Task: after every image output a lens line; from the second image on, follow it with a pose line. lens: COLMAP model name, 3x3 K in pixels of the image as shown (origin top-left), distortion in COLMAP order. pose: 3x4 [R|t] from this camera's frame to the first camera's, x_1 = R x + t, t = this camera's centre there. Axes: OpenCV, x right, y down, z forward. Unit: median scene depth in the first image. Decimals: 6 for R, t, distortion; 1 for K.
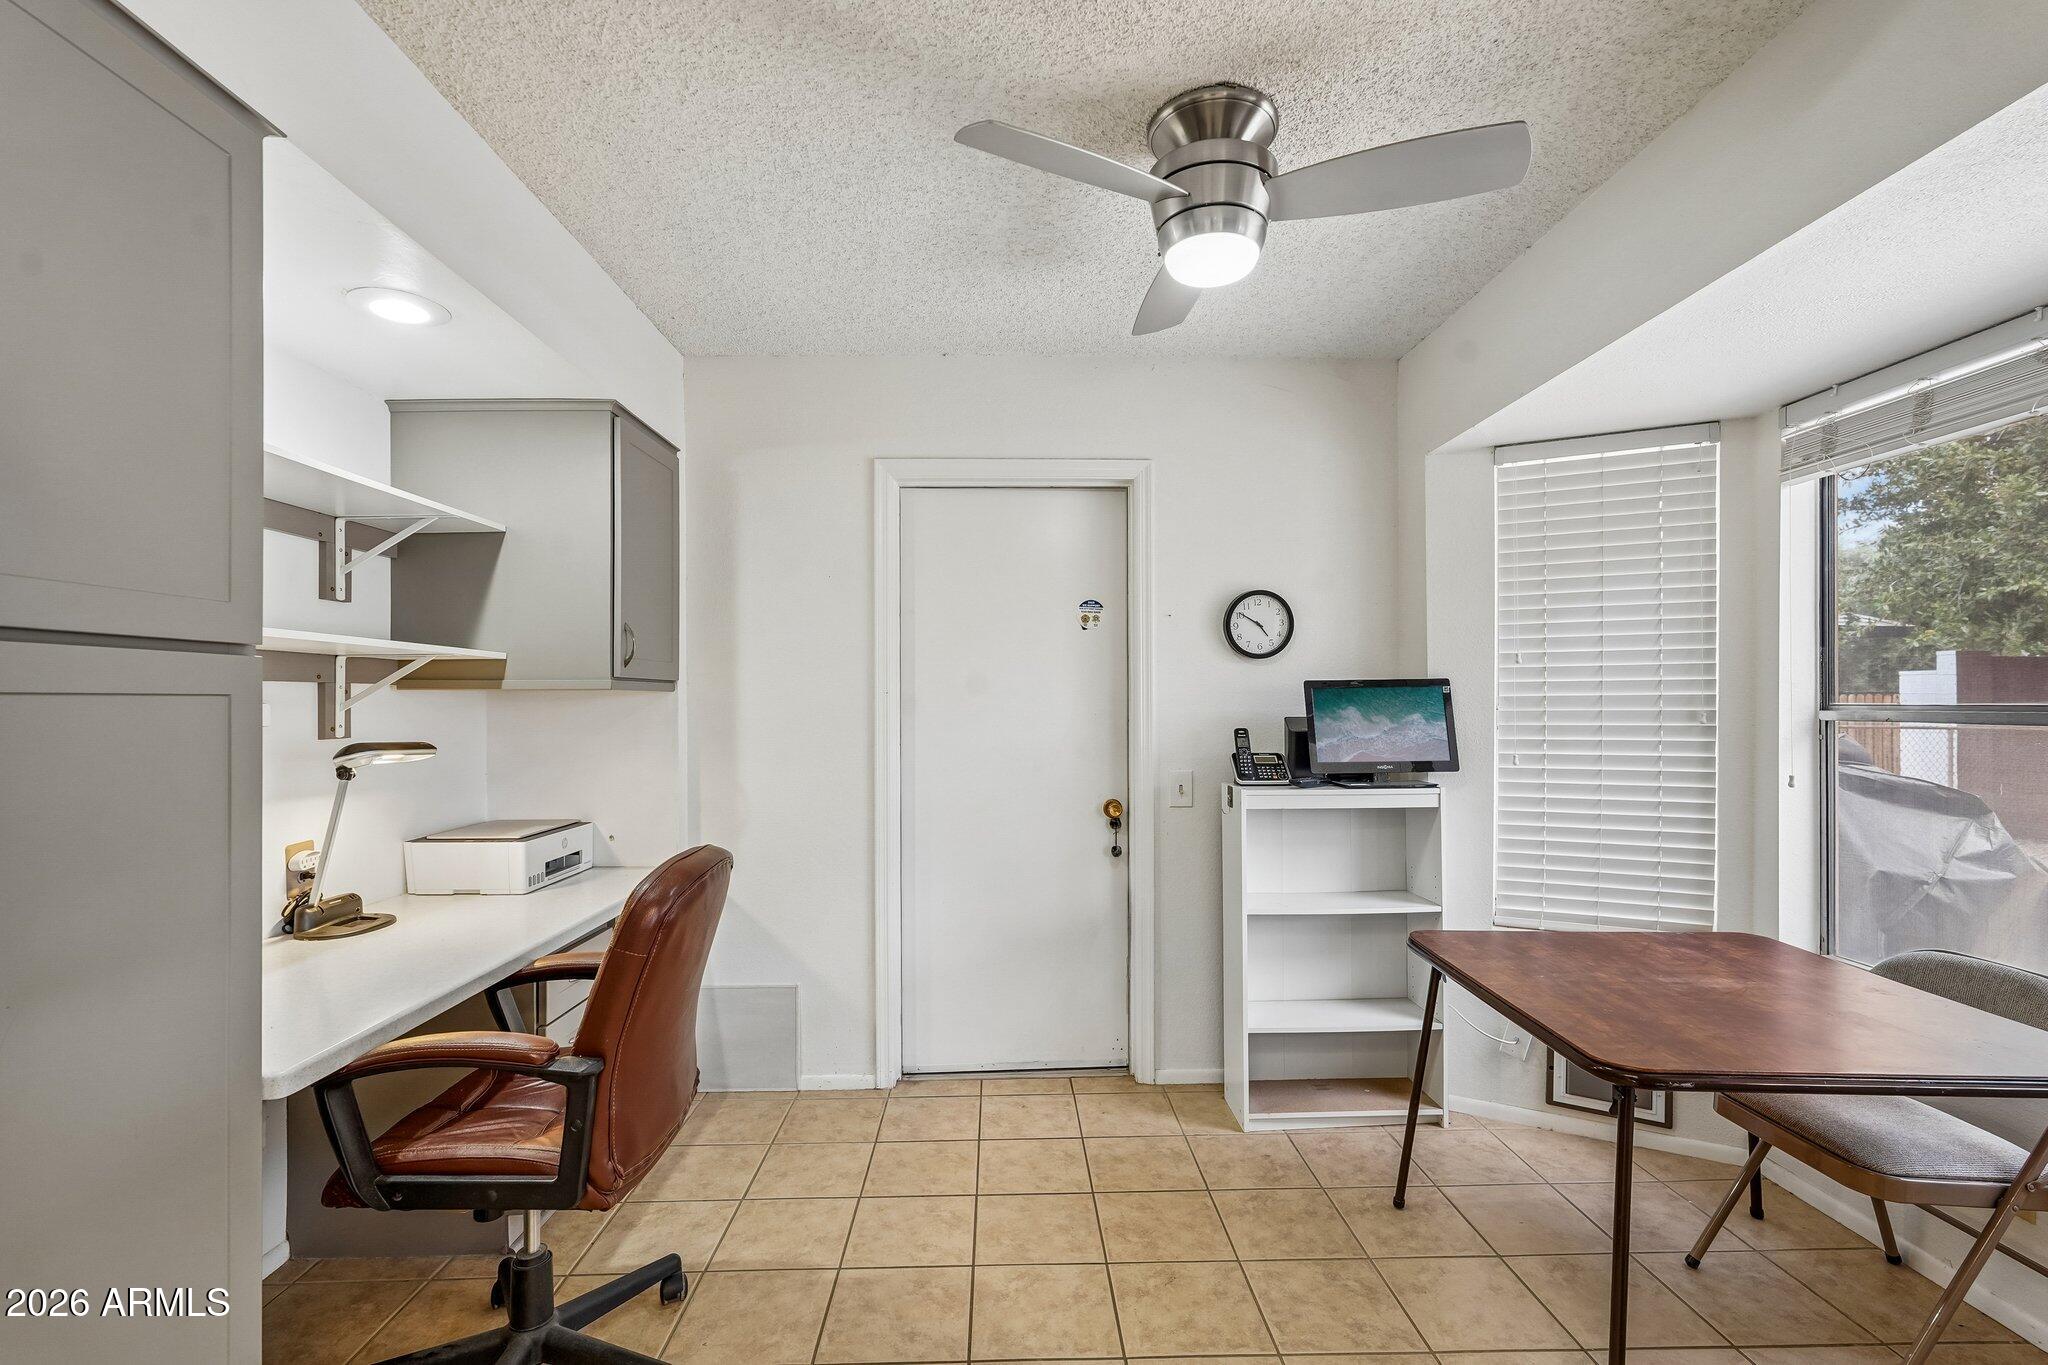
lens RADIAL K [[903.2, 0, 1016.5], [0, 903.2, 700.7], [0, 0, 1]] dist [-0.009582, 0.003504]
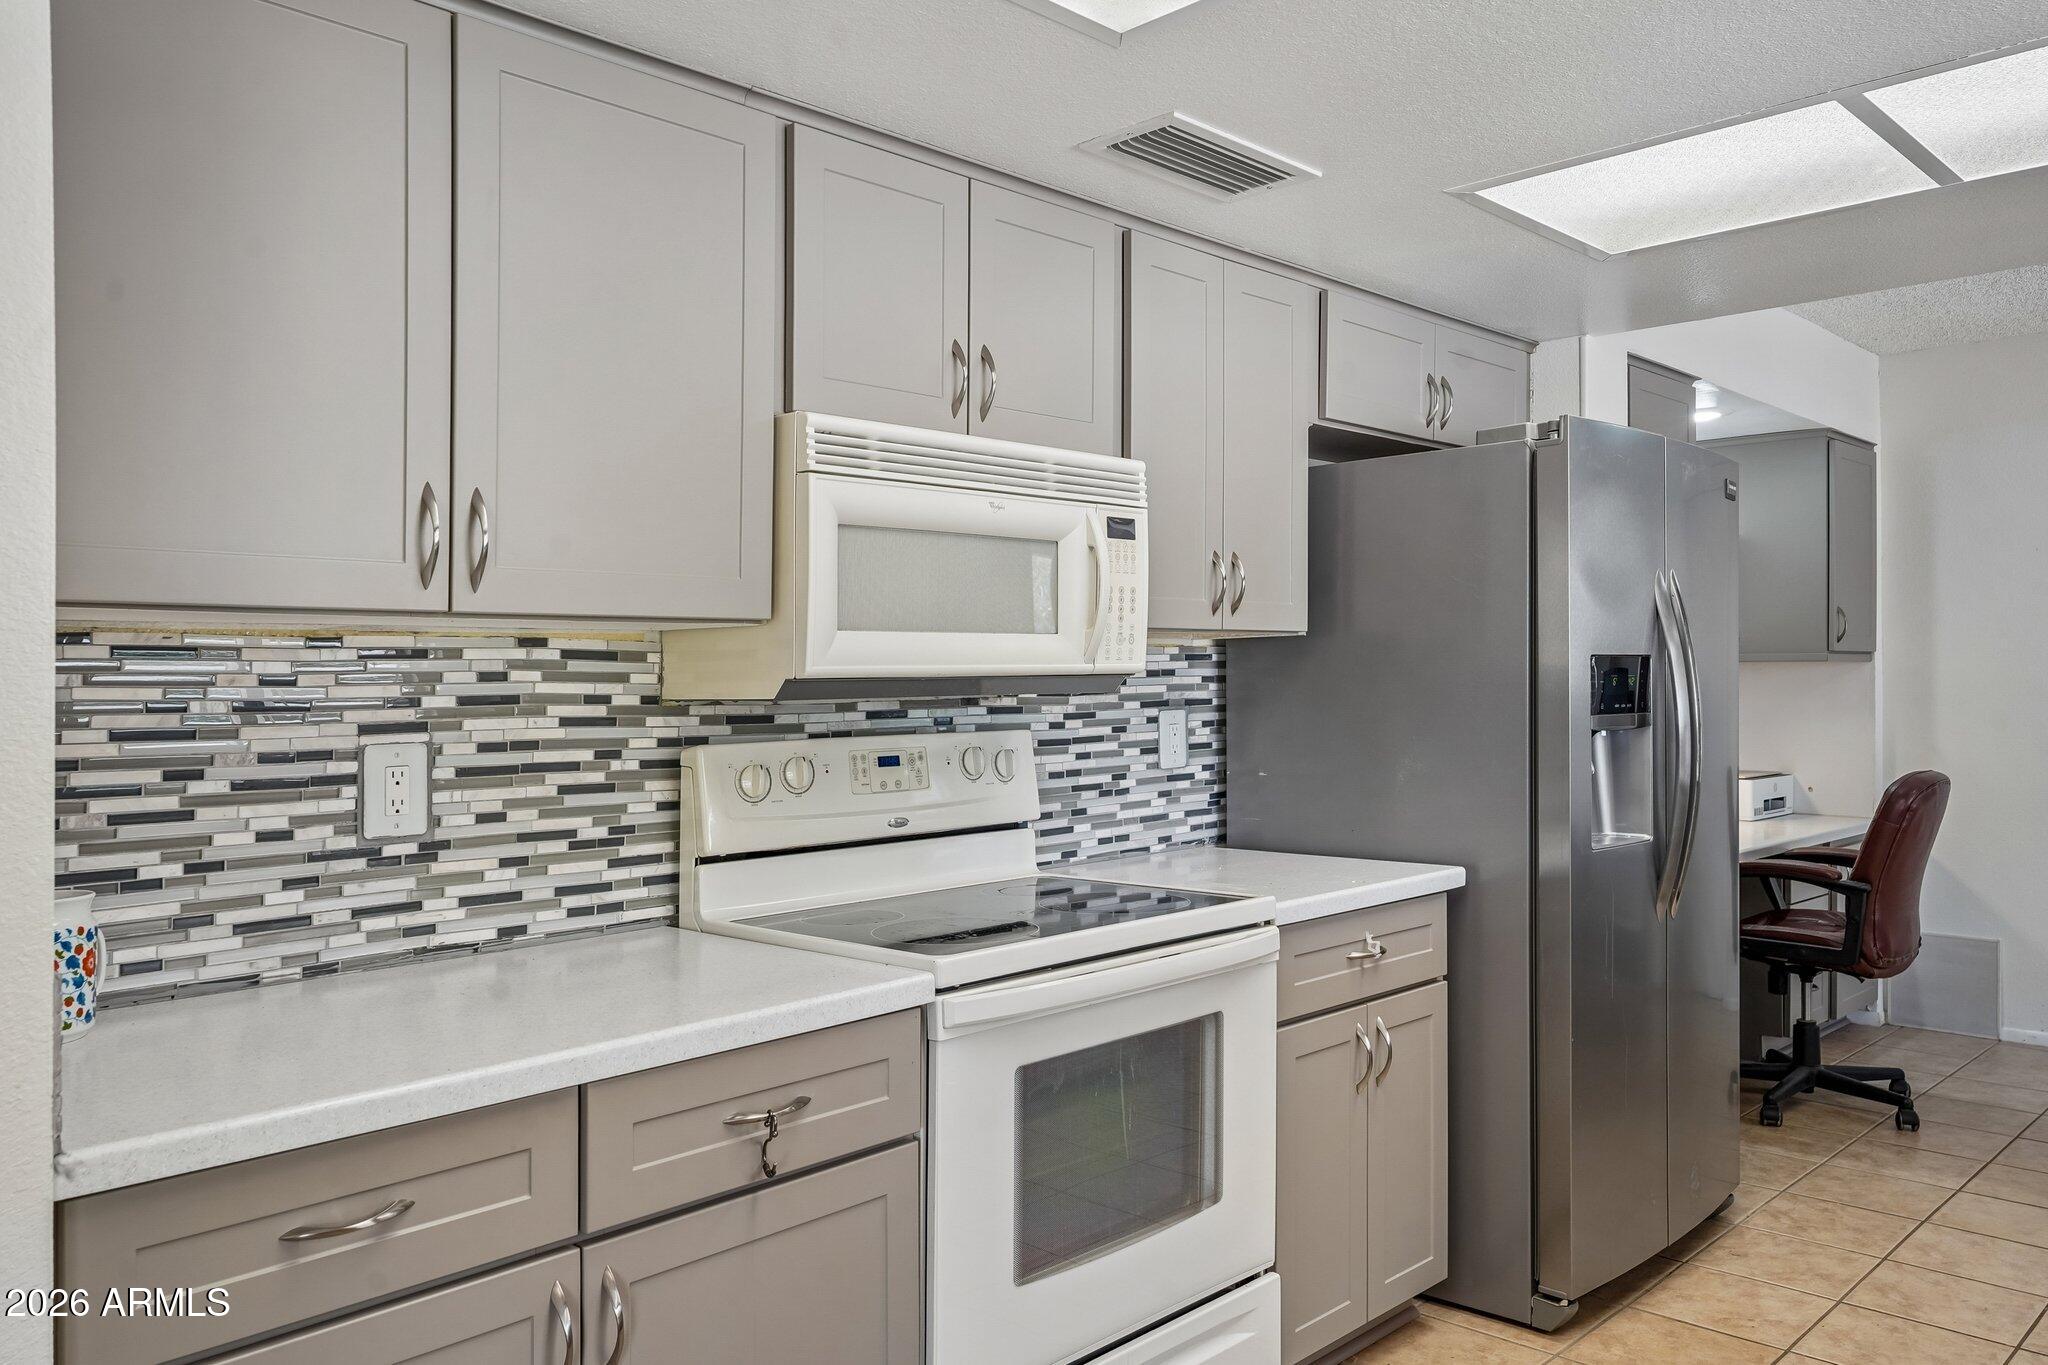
lens RADIAL K [[1628.0, 0, 997.1], [0, 1628.0, 718.8], [0, 0, 1]] dist [0.044401, 0.023228]
pose [[0.721306, 0.009188, -0.692556, 0.284576], [0.012037, 0.999595, 0.025798, -0.005740], [0.692512, -0.026944, 0.720903, -1.343016]]
